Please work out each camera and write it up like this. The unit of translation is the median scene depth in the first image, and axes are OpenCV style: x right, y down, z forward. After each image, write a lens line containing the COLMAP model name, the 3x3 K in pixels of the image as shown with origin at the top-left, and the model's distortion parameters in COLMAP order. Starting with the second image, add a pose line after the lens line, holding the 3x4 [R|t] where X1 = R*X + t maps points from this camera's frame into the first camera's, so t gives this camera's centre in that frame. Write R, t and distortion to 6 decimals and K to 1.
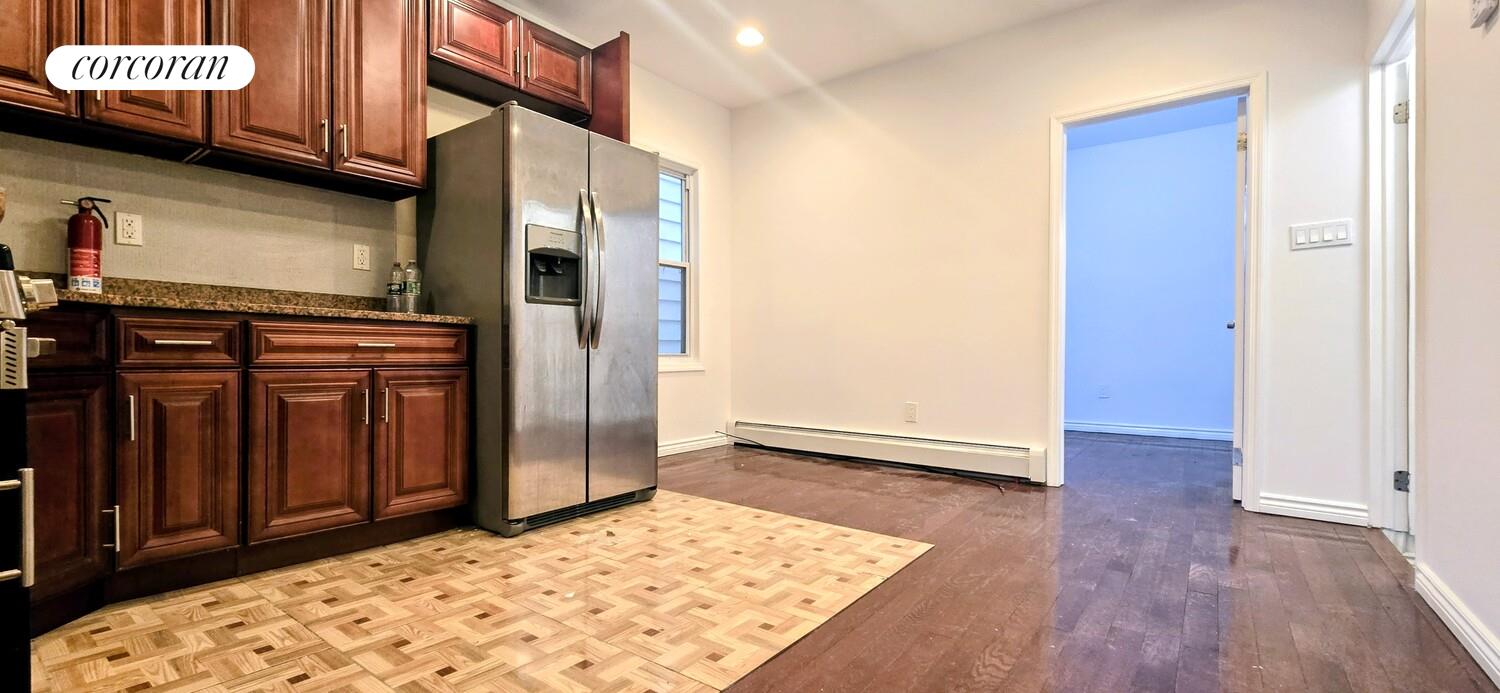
lens RADIAL K [[620.7, 0, 748.1], [0, 620.7, 350.3], [0, 0, 1]] dist [-0.017763, -0.000217]
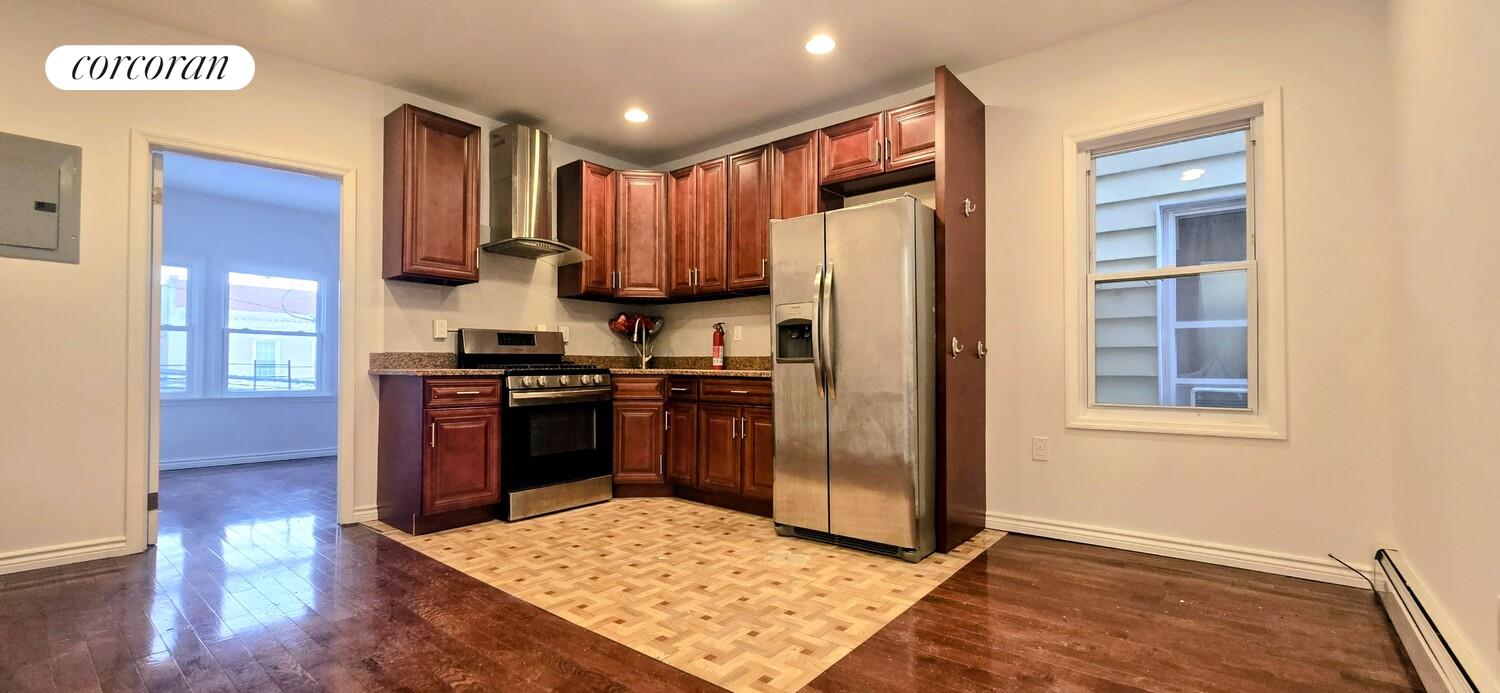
lens RADIAL K [[620.7, 0, 748.9], [0, 620.7, 350.2], [0, 0, 1]] dist [-0.017763, -0.000217]
pose [[-0.026747, -0.024124, -0.999351, 1.114835], [-0.002497, 0.999707, -0.024066, -0.079611], [0.999639, 0.001852, -0.026799, 1.097882]]
